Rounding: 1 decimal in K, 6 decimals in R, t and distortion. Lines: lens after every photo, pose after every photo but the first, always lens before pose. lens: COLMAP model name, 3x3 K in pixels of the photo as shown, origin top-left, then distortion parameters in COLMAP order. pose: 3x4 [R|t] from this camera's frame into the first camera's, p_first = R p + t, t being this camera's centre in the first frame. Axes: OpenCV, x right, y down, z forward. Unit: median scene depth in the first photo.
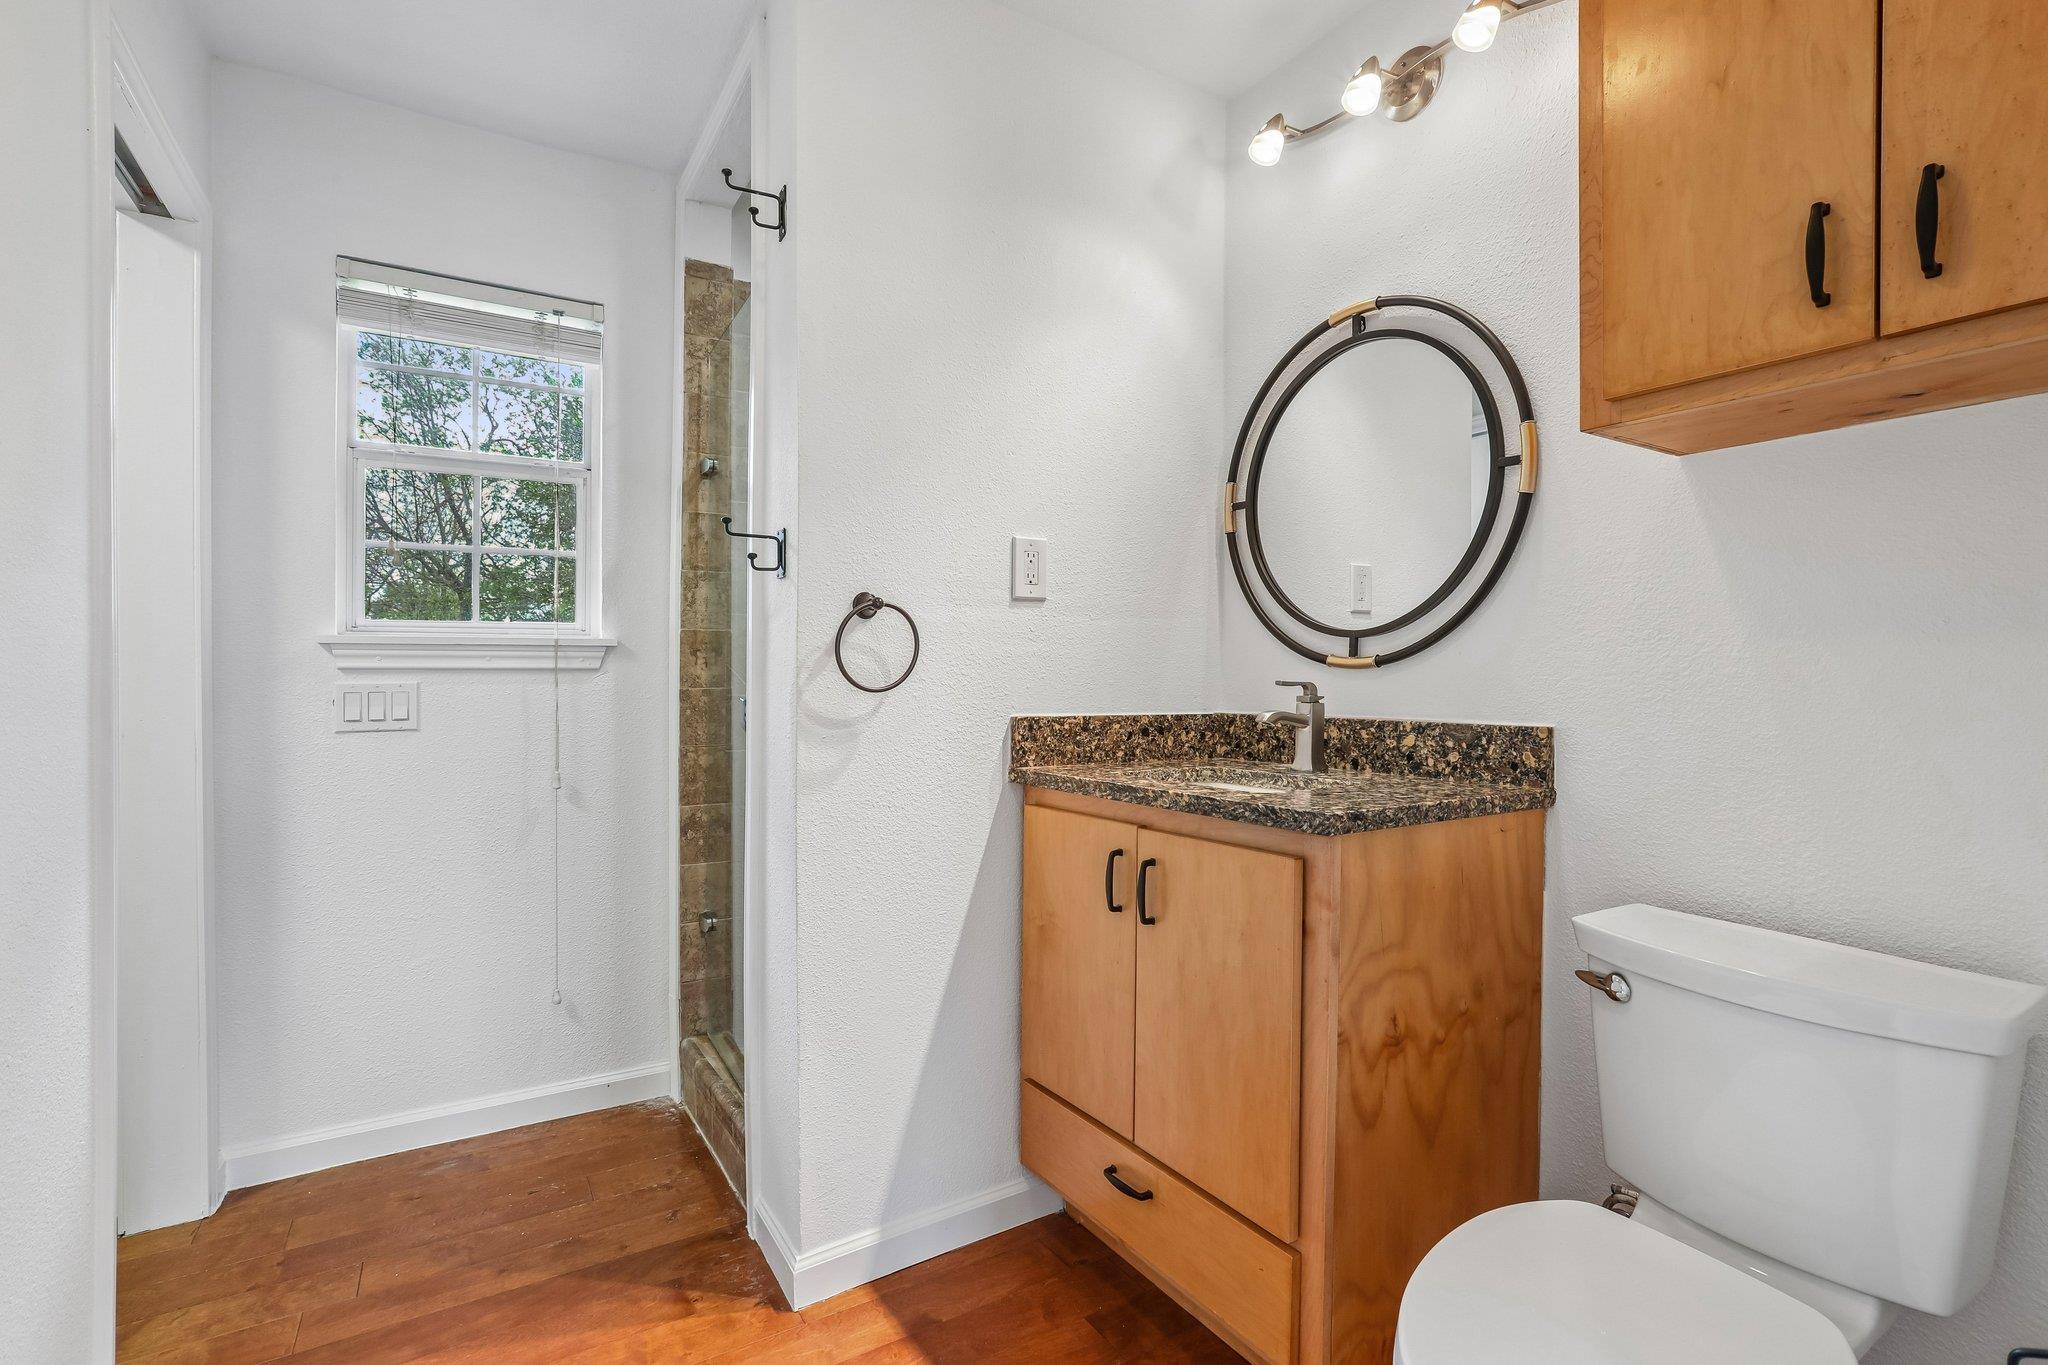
lens RADIAL K [[945.8, 0, 1029.1], [0, 945.8, 676.5], [0, 0, 1]] dist [-0.026949, 0.008594]
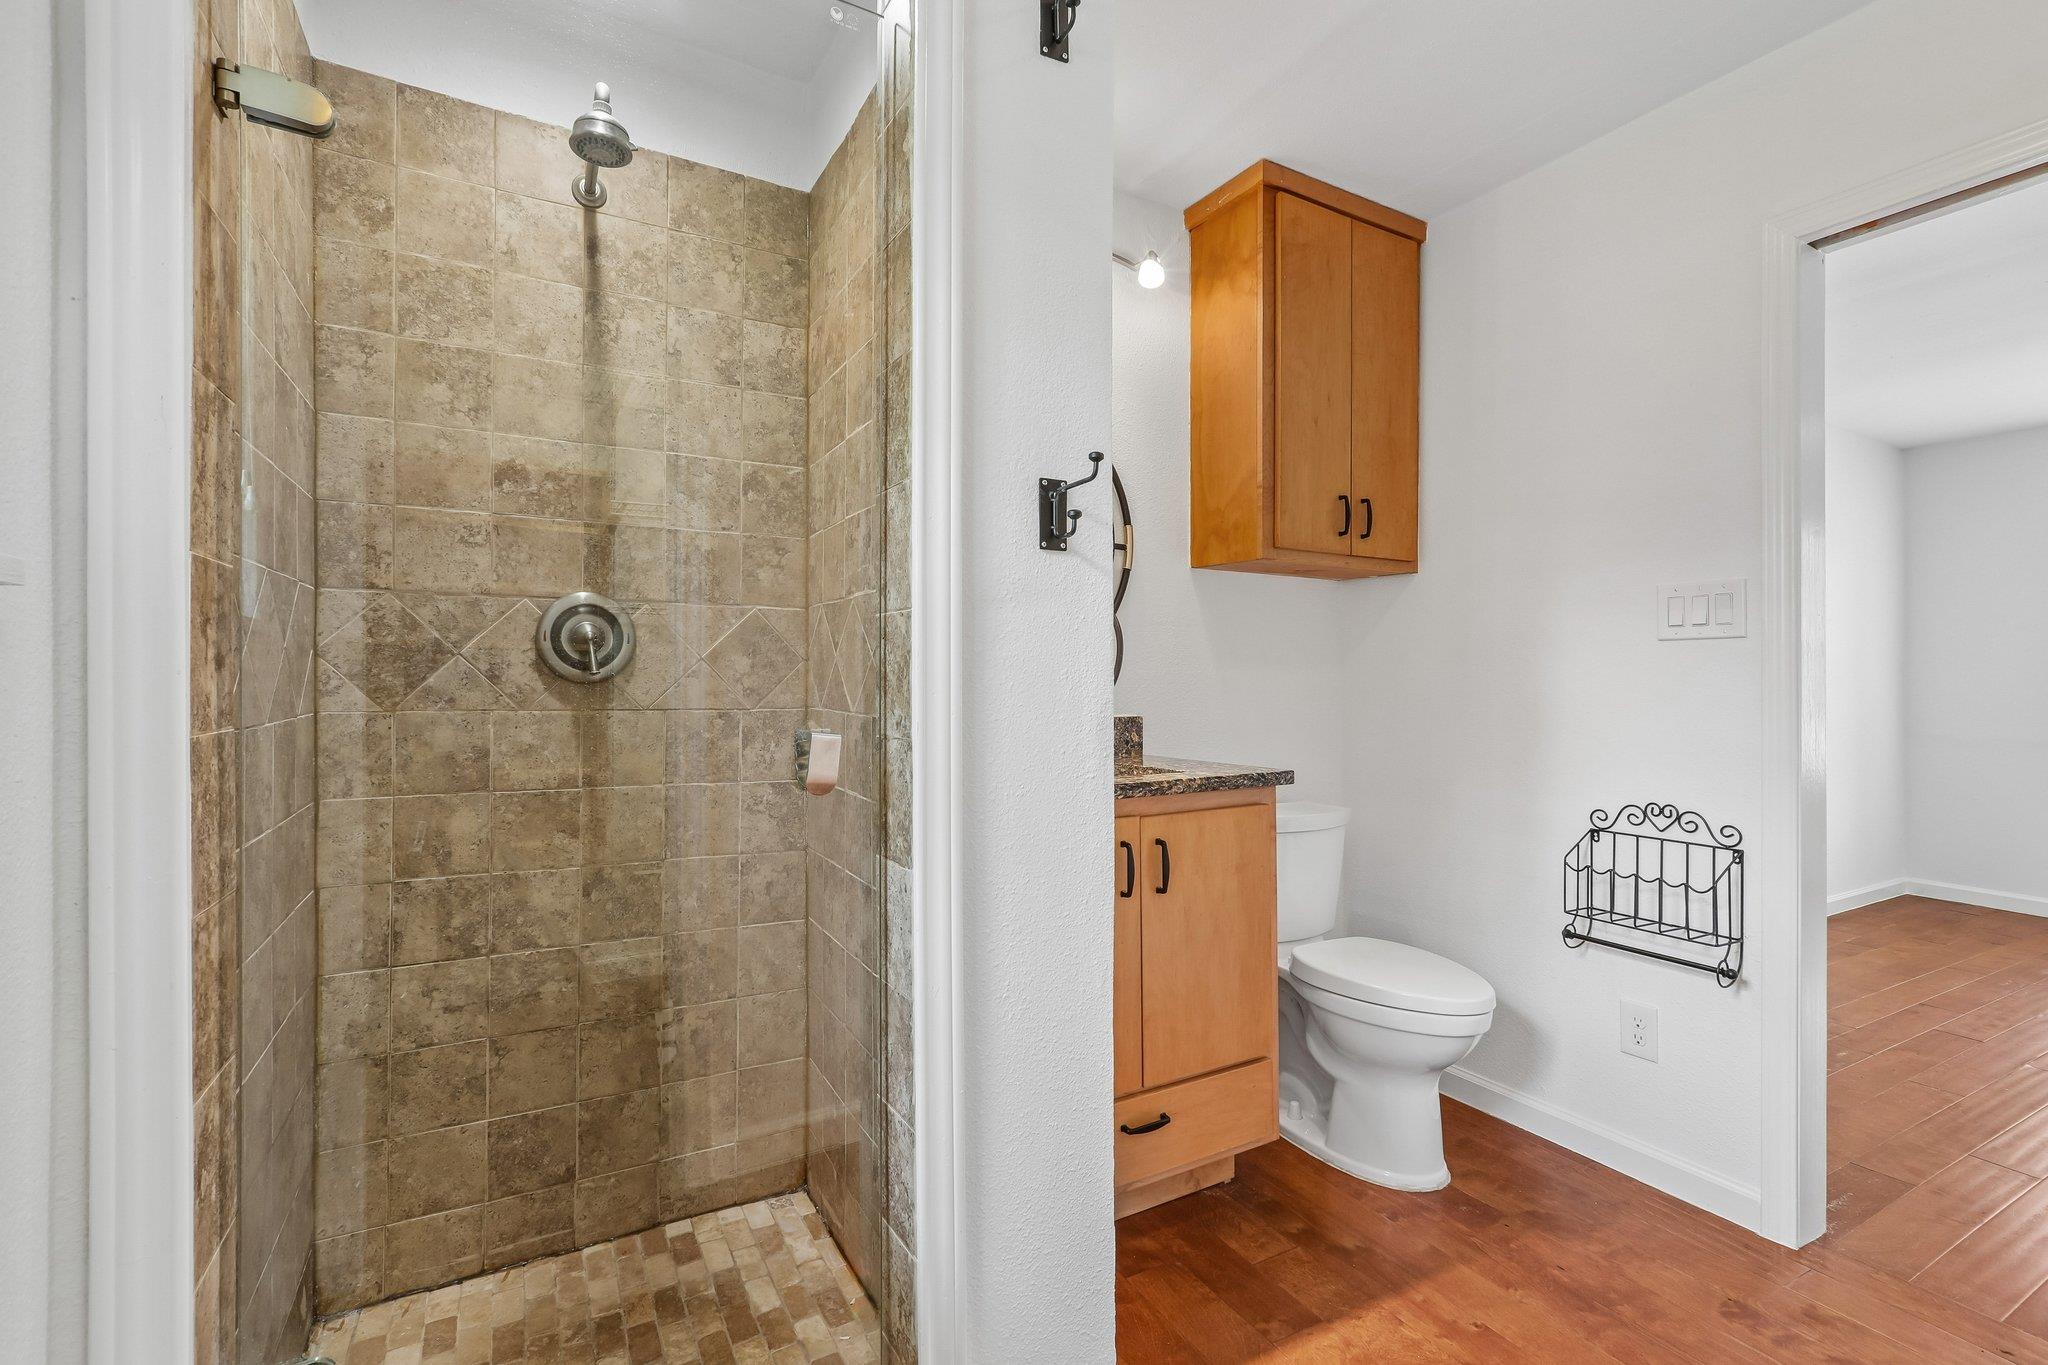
lens RADIAL K [[945.8, 0, 1026.0], [0, 945.8, 678.3], [0, 0, 1]] dist [-0.026949, 0.008594]
pose [[0.046825, -0.000684, 0.998903, -1.084780], [0.000407, 1.000000, 0.000666, -0.012726], [-0.998903, 0.000376, 0.046825, 1.119518]]
